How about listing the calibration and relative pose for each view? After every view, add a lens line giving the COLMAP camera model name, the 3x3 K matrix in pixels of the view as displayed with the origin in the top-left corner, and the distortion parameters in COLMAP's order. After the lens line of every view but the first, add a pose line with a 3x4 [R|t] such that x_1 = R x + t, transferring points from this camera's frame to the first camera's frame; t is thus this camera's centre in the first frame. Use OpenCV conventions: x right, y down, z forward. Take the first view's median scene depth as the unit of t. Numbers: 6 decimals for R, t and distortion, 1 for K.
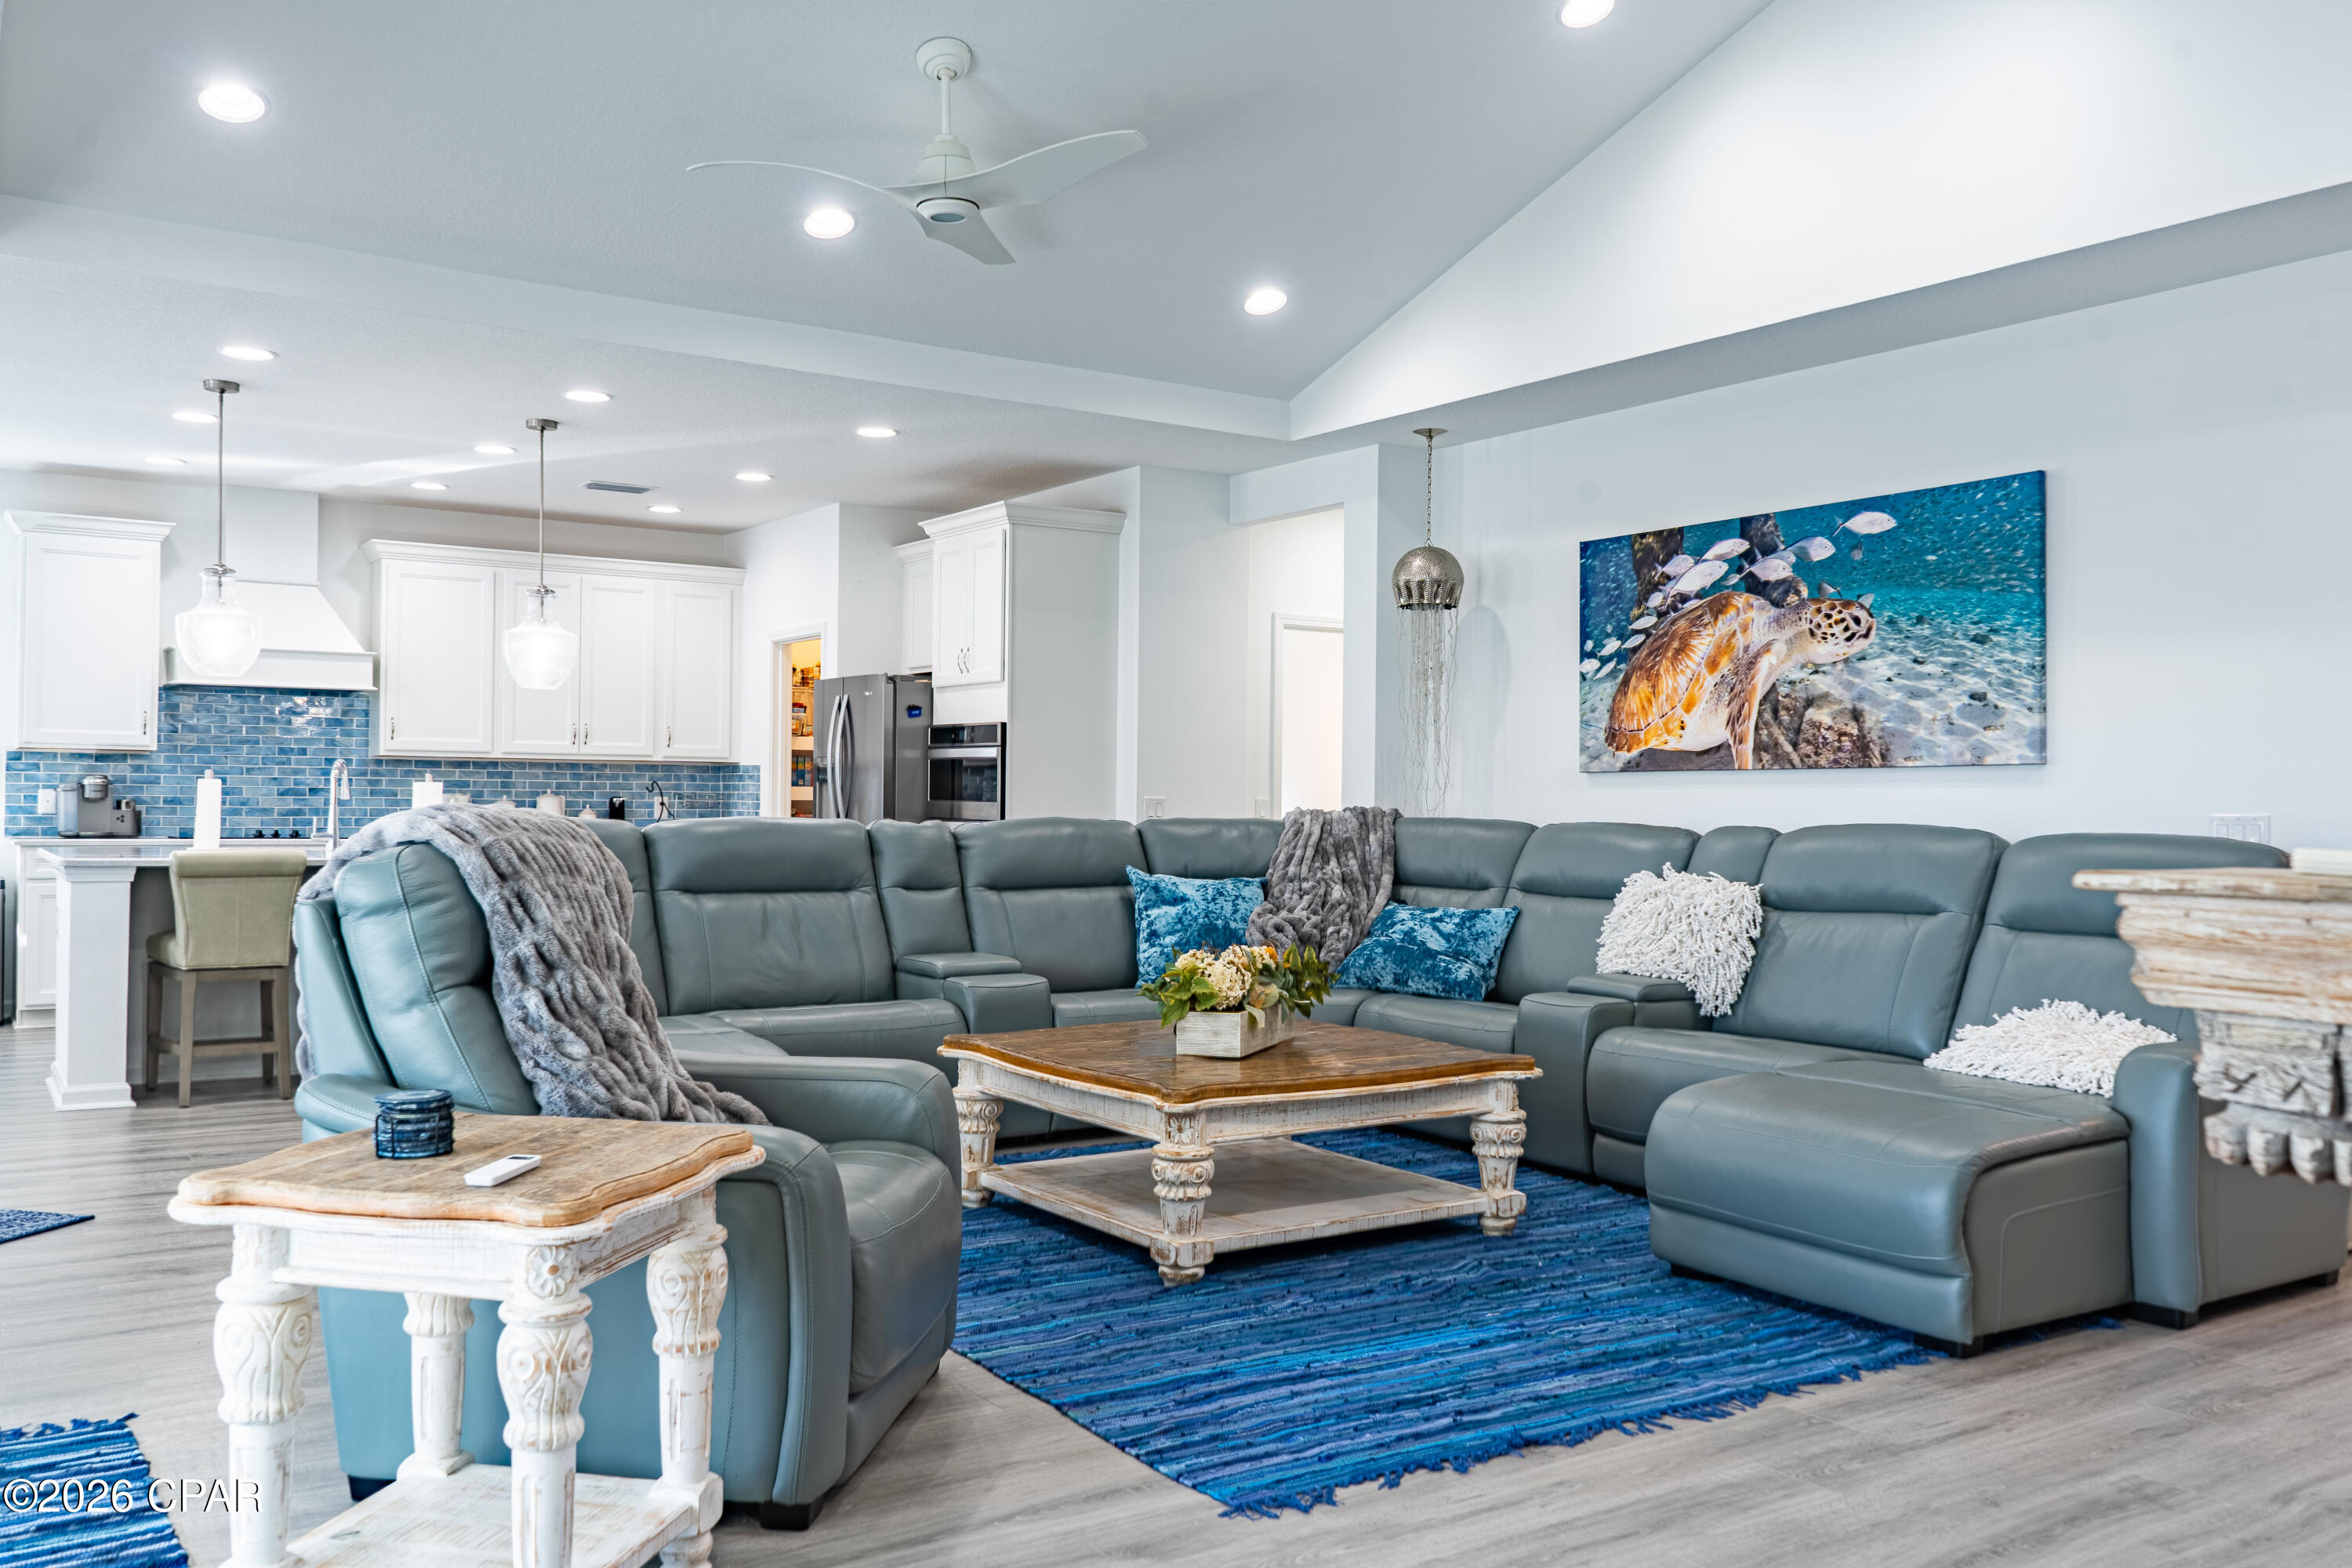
lens RADIAL K [[1897.2, 0, 1180.0], [0, 1897.2, 791.2], [0, 0, 1]] dist [-0.012565, 0.017020]
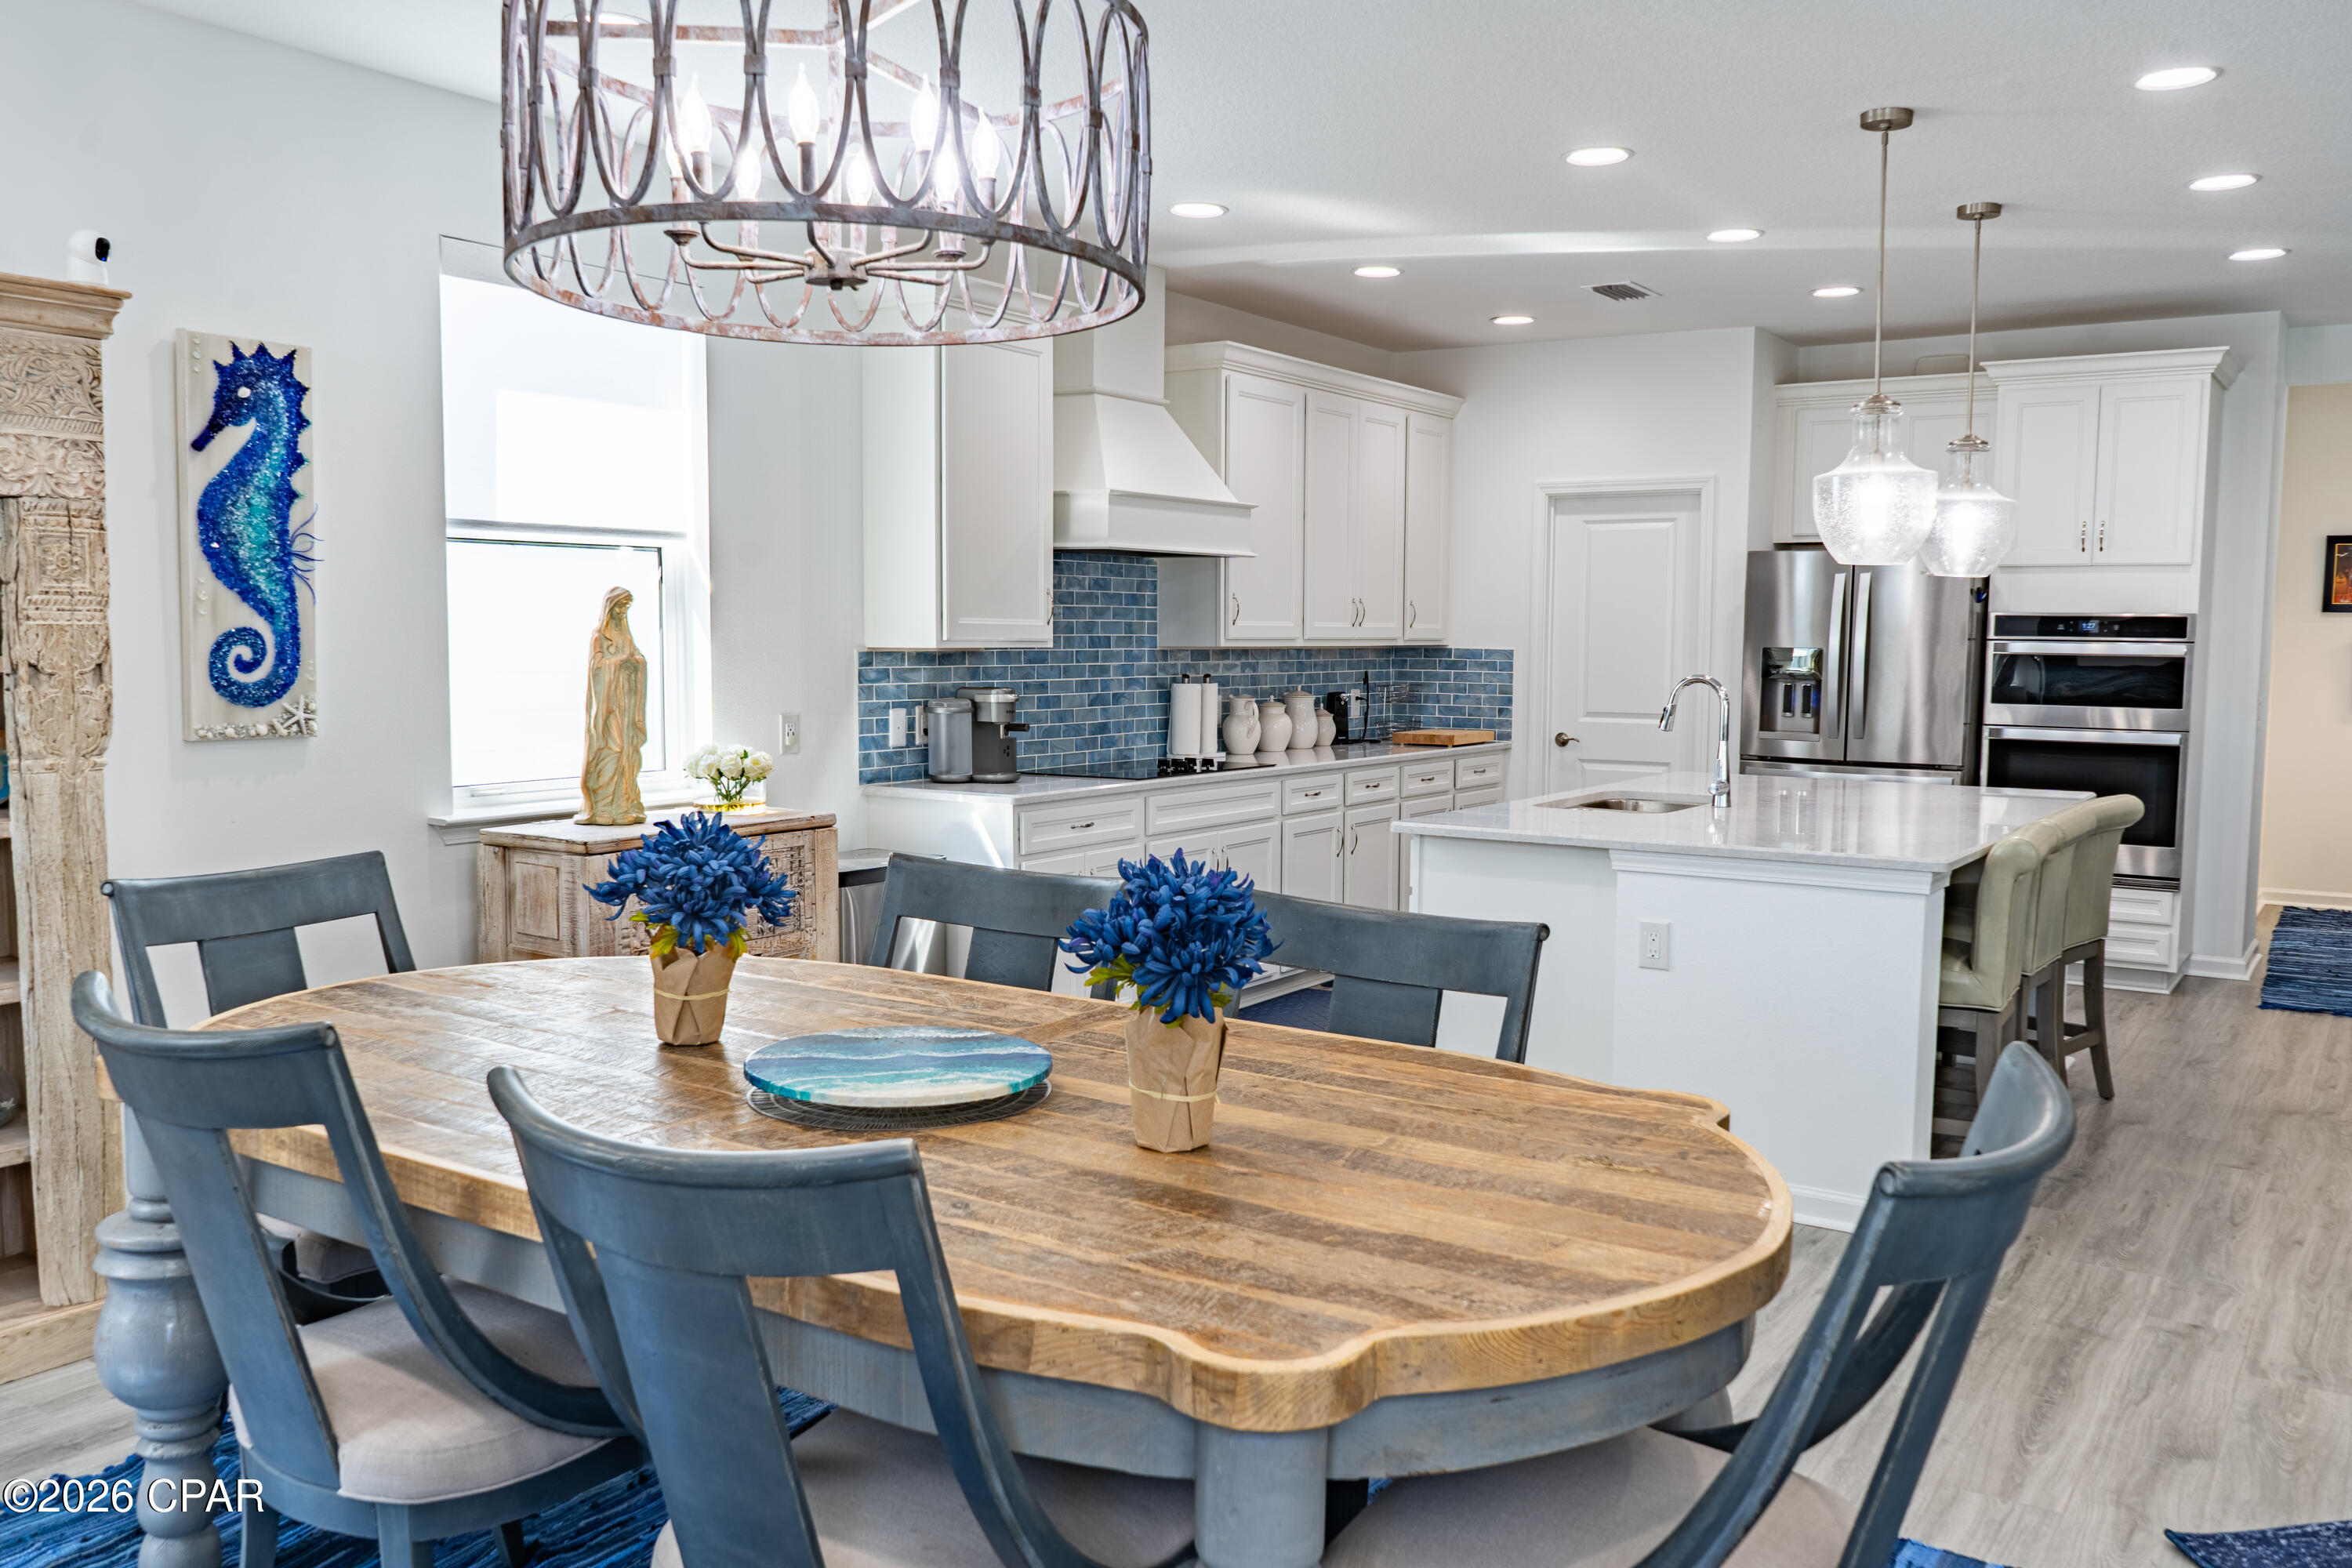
lens RADIAL K [[1897.2, 0, 1163.0], [0, 1897.2, 792.4], [0, 0, 1]] dist [-0.012565, 0.017020]
pose [[0.925201, -0.036838, 0.377685, -1.570973], [0.000525, 0.995400, 0.095801, -0.072313], [-0.379476, -0.088437, 0.920965, 0.744840]]
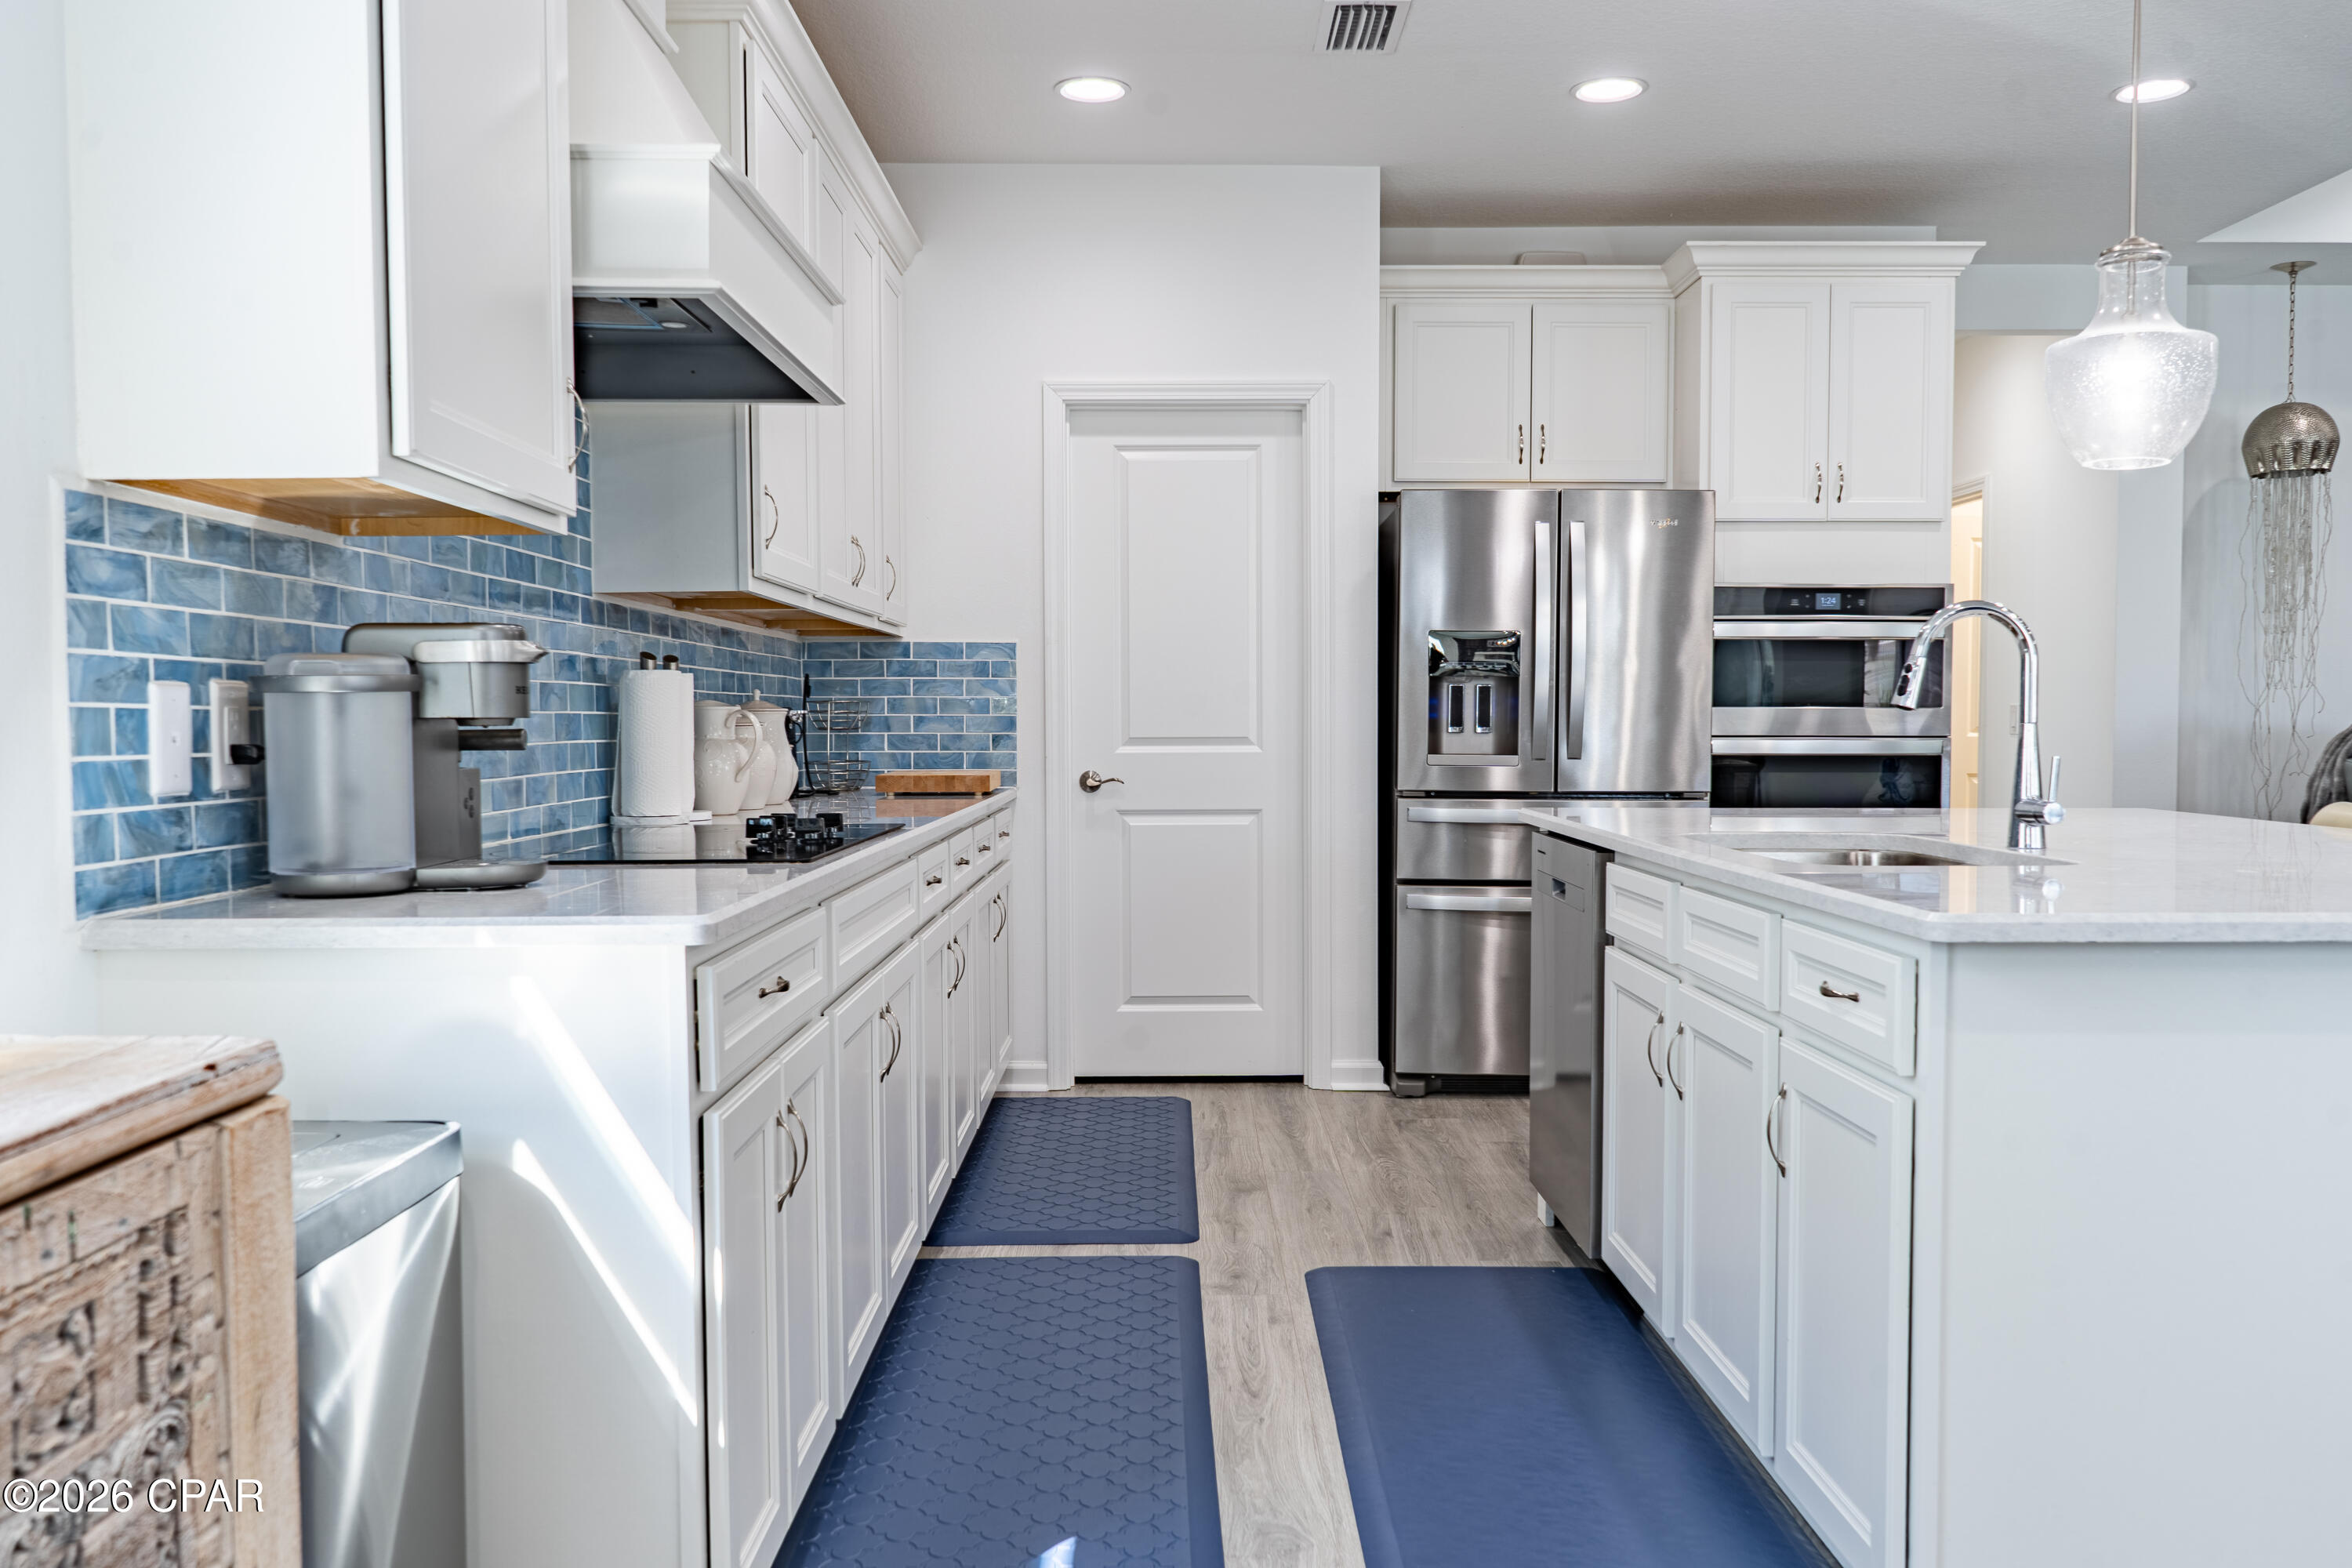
lens RADIAL K [[1897.2, 0, 1174.8], [0, 1897.2, 786.0], [0, 0, 1]] dist [-0.012565, 0.017020]
pose [[0.554170, -0.041149, 0.831386, -1.474317], [0.002906, 0.998867, 0.047501, 0.001610], [-0.832399, -0.023908, 0.553661, 1.619690]]
